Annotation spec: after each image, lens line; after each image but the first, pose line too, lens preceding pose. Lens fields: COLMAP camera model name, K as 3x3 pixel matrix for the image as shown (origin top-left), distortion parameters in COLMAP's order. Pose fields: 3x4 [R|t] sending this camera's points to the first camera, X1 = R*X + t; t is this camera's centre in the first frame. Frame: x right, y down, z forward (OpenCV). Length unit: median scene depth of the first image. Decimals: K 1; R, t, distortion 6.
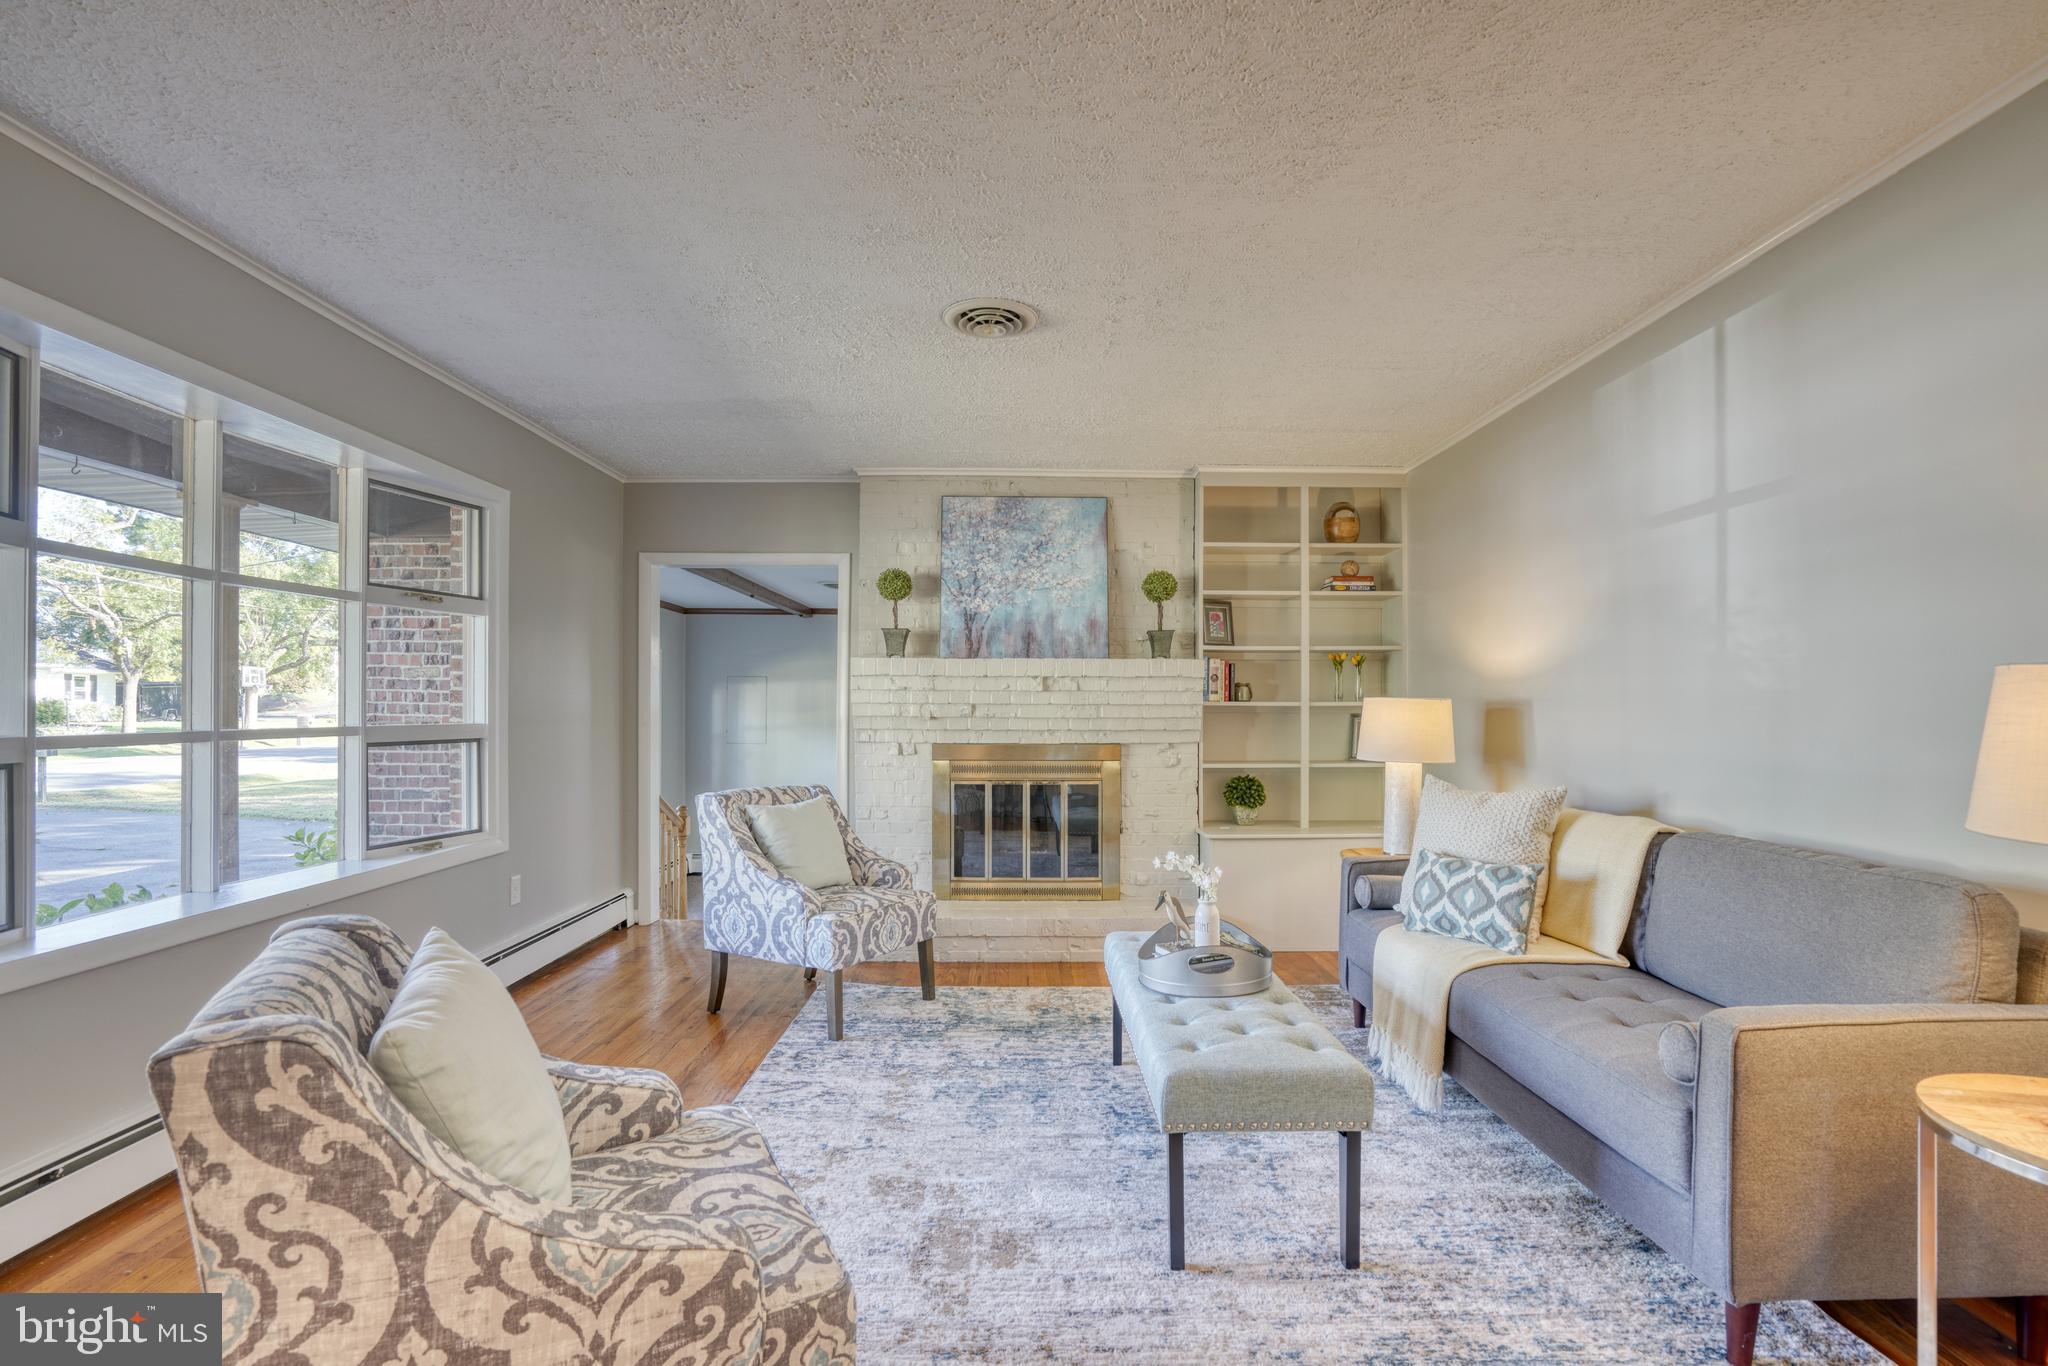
lens RADIAL K [[946.5, 0, 1026.4], [0, 946.5, 715.9], [0, 0, 1]] dist [-0.066136, 0.028879]
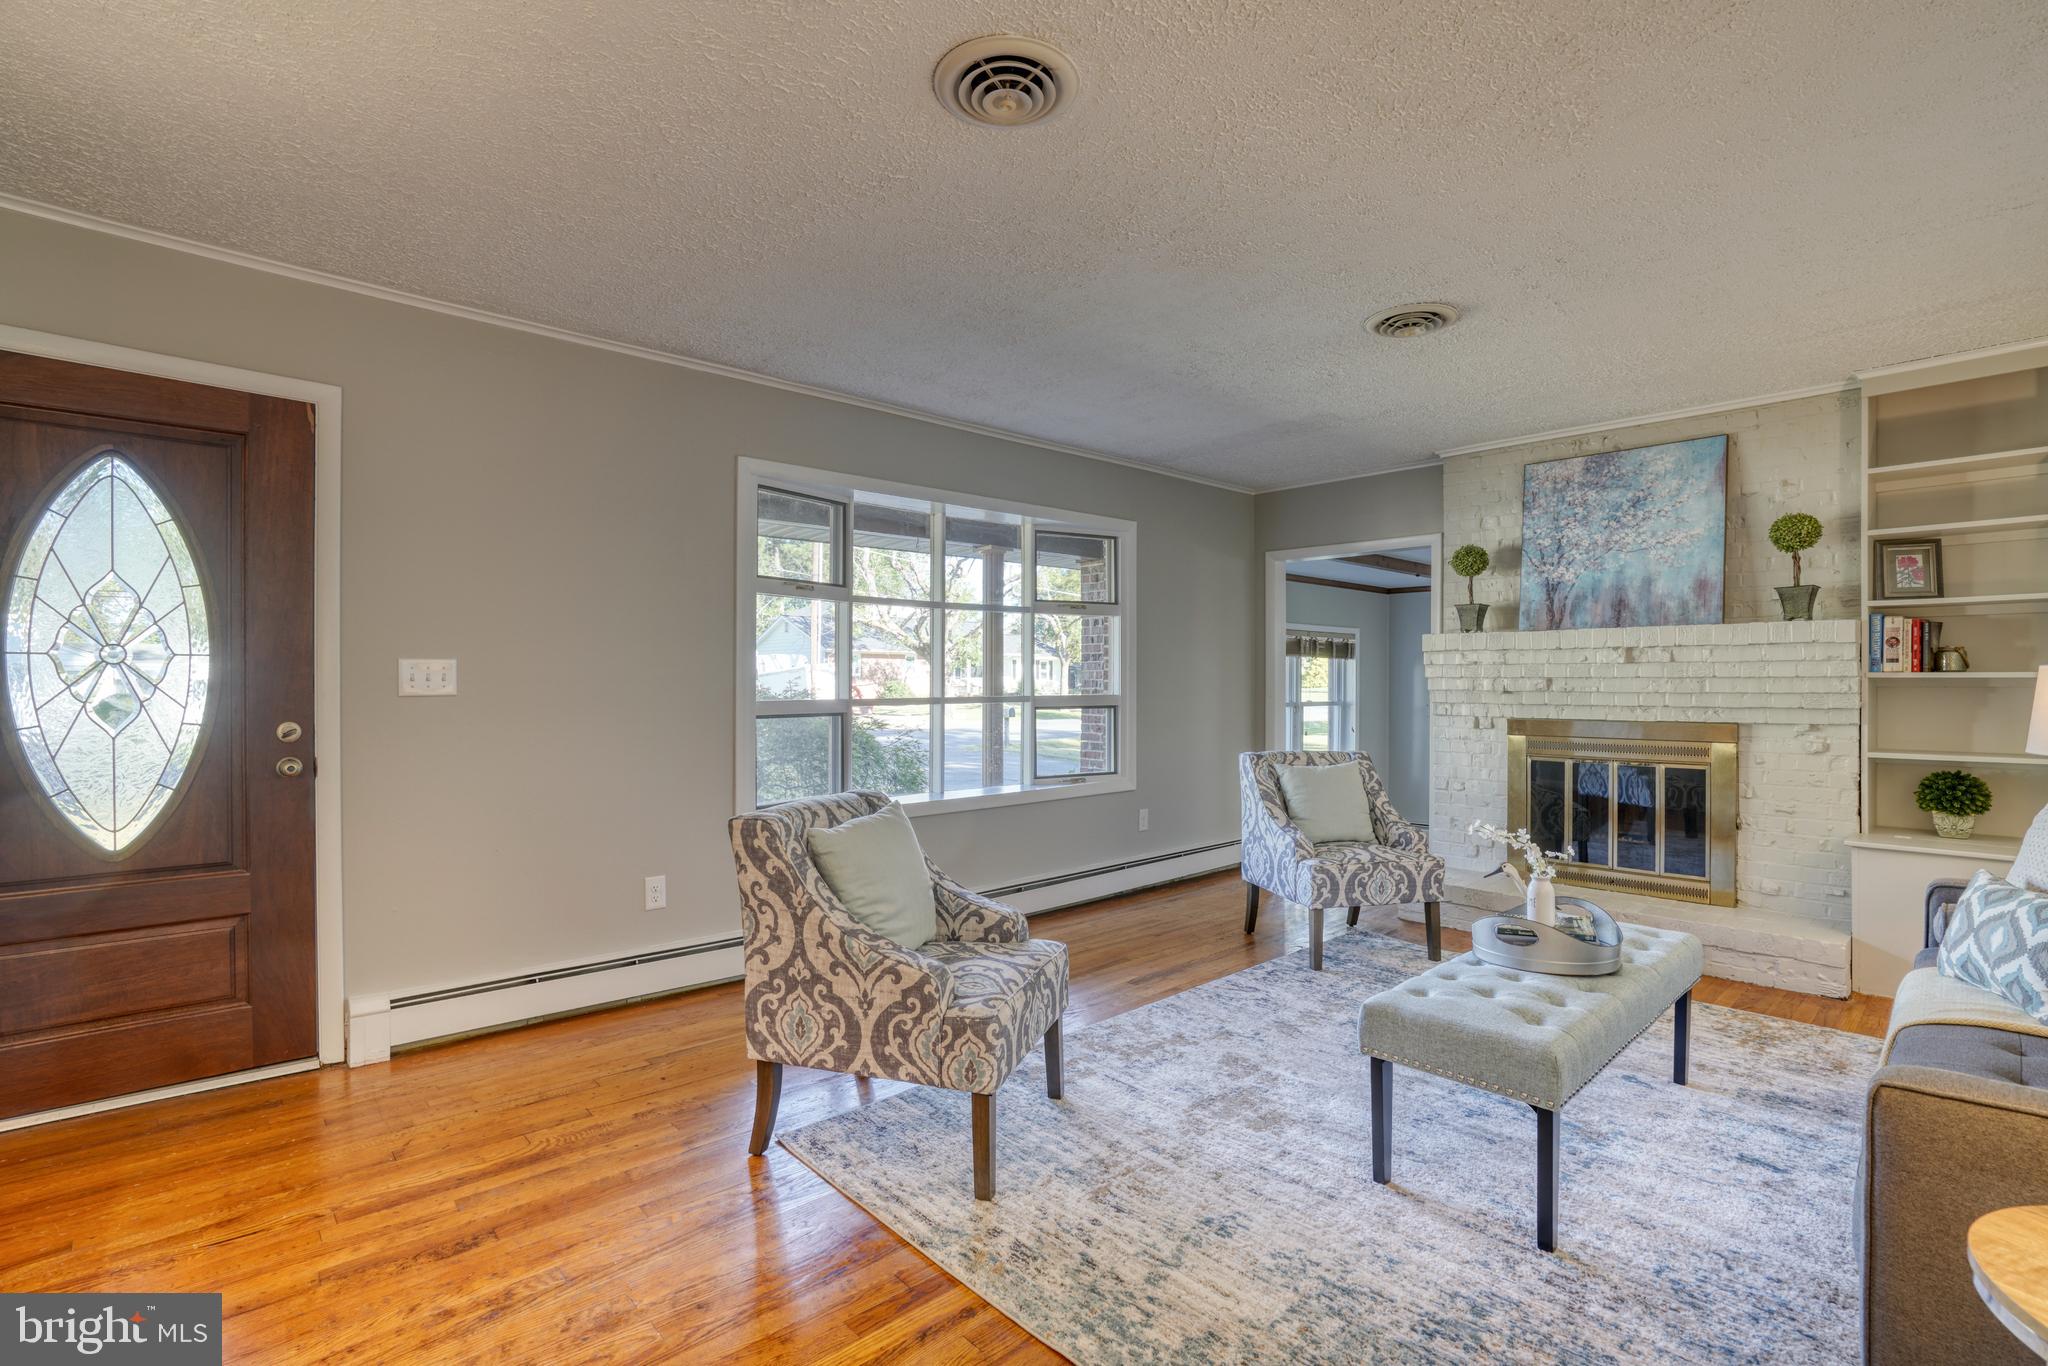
lens RADIAL K [[947.8, 0, 1018.1], [0, 947.8, 688.0], [0, 0, 1]] dist [-0.065211, 0.028082]
pose [[0.663106, 0.000762, -0.748525, 0.295288], [-0.002849, 0.999995, -0.001506, 0.000712], [0.748520, 0.003131, 0.663105, -0.030476]]
